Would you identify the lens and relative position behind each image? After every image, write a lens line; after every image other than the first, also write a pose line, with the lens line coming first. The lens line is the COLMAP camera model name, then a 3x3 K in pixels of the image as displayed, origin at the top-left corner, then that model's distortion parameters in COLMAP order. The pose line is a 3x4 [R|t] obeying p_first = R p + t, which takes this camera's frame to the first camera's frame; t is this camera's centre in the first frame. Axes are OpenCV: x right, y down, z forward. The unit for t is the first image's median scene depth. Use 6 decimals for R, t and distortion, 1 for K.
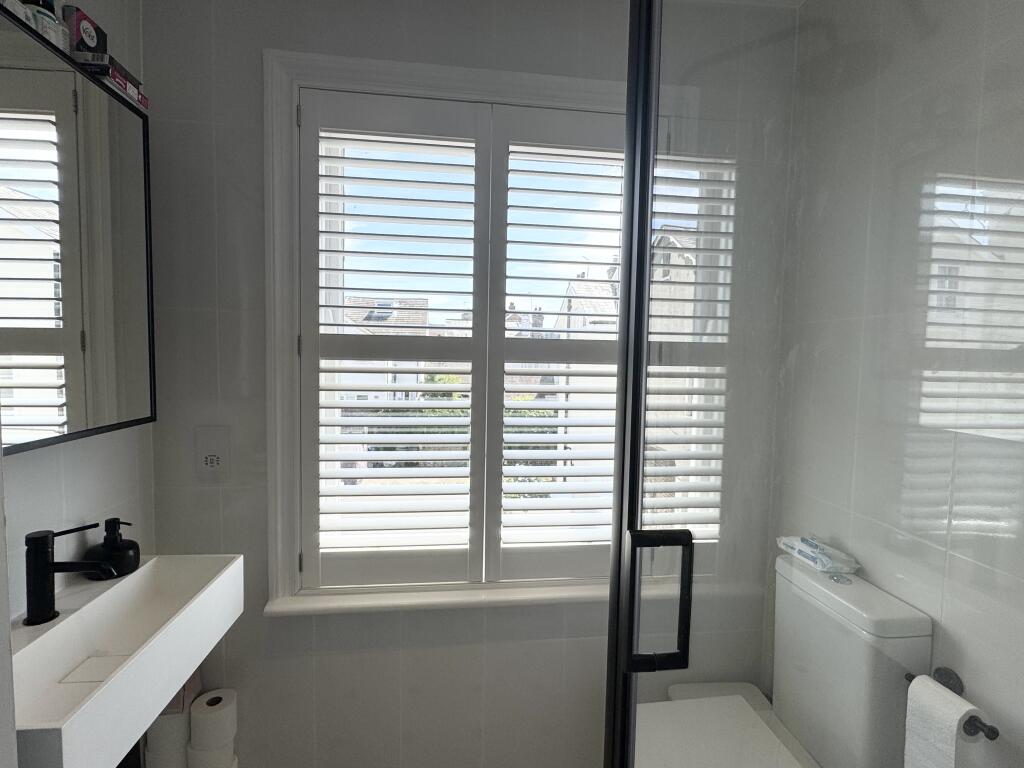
lens RADIAL K [[514.9, 0, 513.4], [0, 514.9, 392.1], [0, 0, 1]] dist [0.026986, 0.001496]
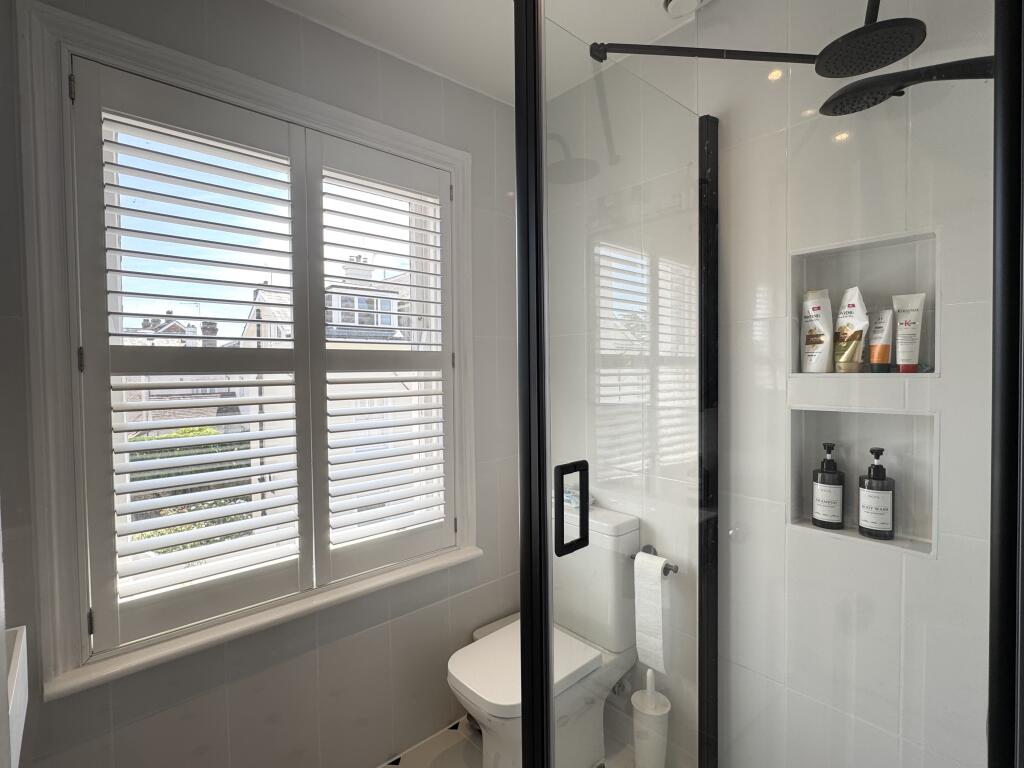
lens RADIAL K [[492.8, 0, 512.0], [0, 492.8, 384.0], [0, 0, 1]] dist [-0.000452, 0.000781]
pose [[0.813981, -0.044234, 0.579205, -0.288908], [0.060163, 0.998154, -0.008320, -0.002710], [-0.577767, 0.041618, 0.815140, -0.036837]]
